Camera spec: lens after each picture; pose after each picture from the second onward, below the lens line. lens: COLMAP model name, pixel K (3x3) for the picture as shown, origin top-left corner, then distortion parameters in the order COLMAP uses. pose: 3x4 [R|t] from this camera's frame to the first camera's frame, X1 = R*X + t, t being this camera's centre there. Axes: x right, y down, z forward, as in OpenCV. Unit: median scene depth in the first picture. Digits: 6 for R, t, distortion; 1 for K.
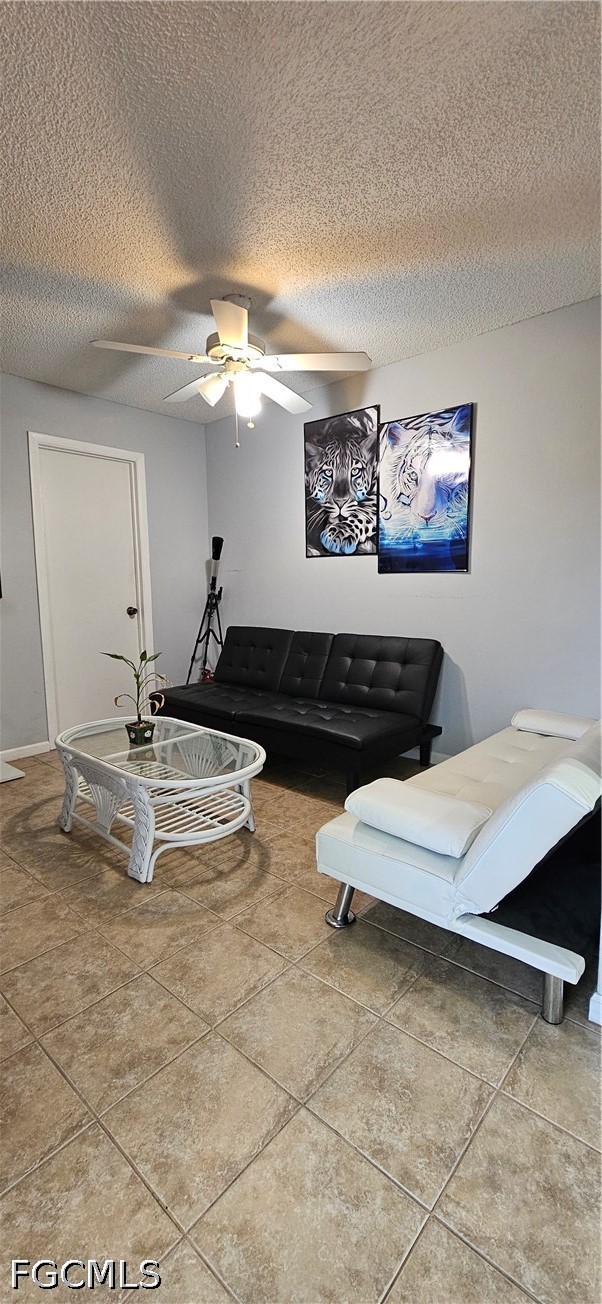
lens RADIAL K [[539.2, 0, 302.9], [0, 539.2, 648.4], [0, 0, 1]] dist [-0.002176, -0.000295]
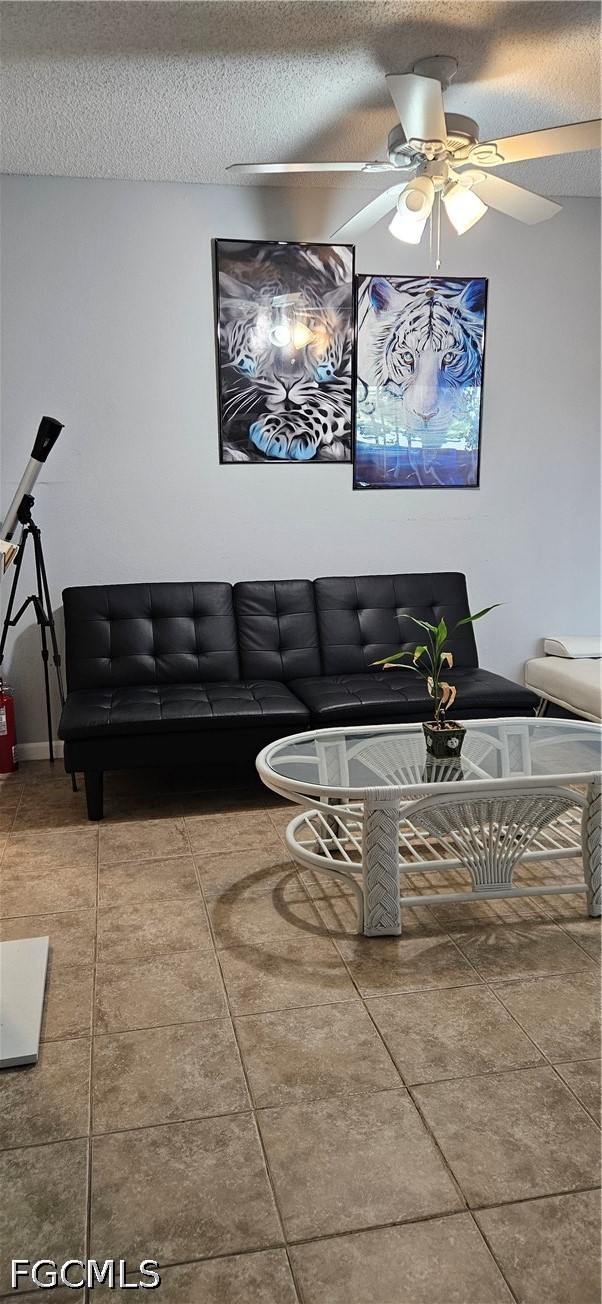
lens RADIAL K [[875.2, 0, 295.8], [0, 875.2, 656.7], [0, 0, 1]] dist [0.058630, -0.000232]
pose [[0.613097, -0.150284, 0.775582, -0.836941], [0.105961, 0.988512, 0.107781, -0.052711], [-0.782869, 0.016101, 0.621978, 0.335105]]
